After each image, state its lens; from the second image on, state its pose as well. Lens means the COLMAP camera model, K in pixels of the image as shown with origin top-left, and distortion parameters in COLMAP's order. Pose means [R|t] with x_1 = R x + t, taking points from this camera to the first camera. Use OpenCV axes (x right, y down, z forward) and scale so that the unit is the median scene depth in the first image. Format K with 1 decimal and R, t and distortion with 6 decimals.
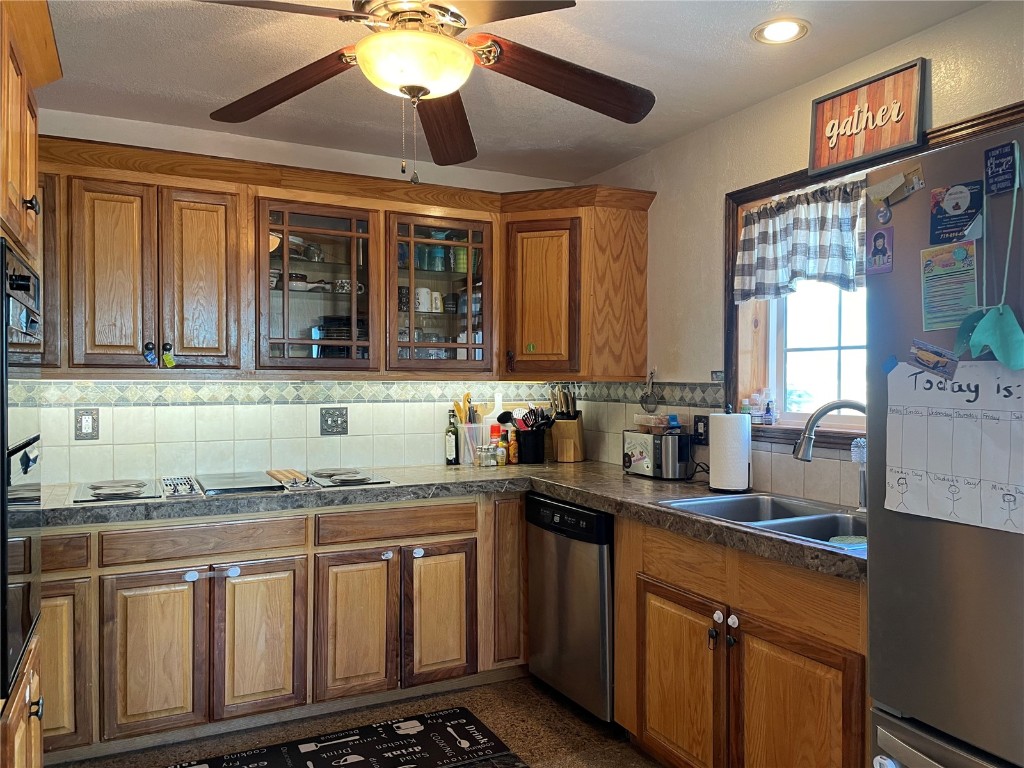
lens RADIAL K [[777.0, 0, 512.0], [0, 777.0, 384.0], [0, 0, 1]] dist [0.089858, -0.114750]
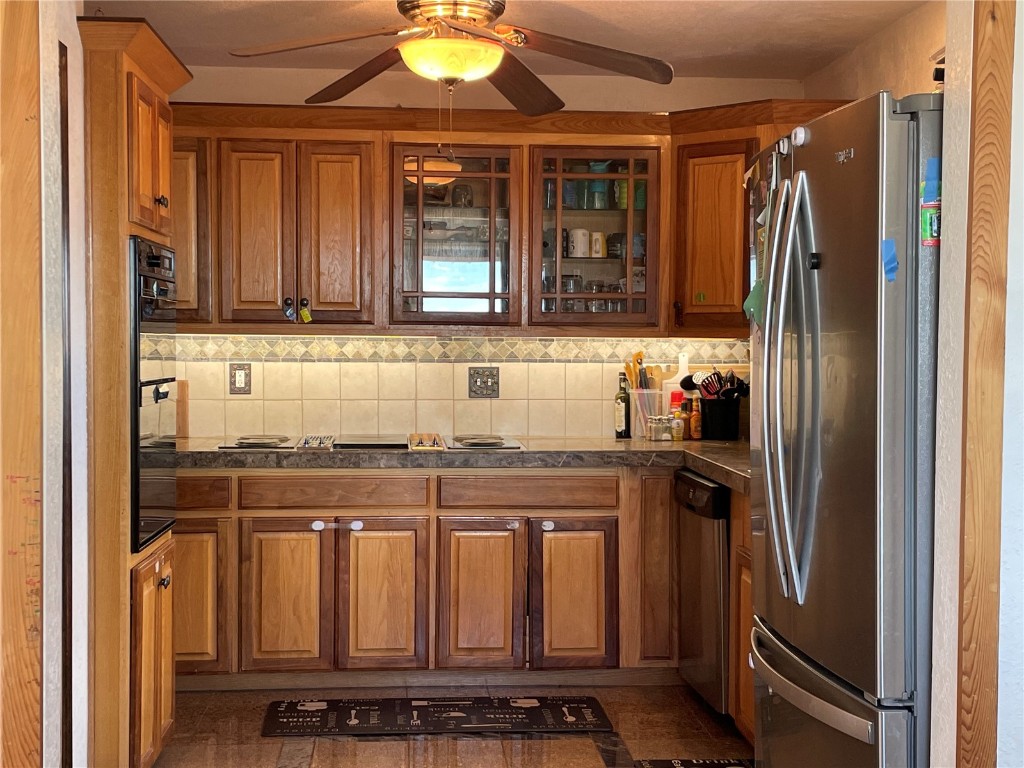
lens RADIAL K [[1482.1, 0, 512.0], [0, 1482.1, 384.0], [0, 0, 1]] dist [0.139793, 0.000279]
pose [[0.924078, 0.015538, -0.381888, 0.498991], [-0.005671, 0.999621, 0.026948, 0.004288], [0.382162, -0.022737, 0.923816, -0.611454]]
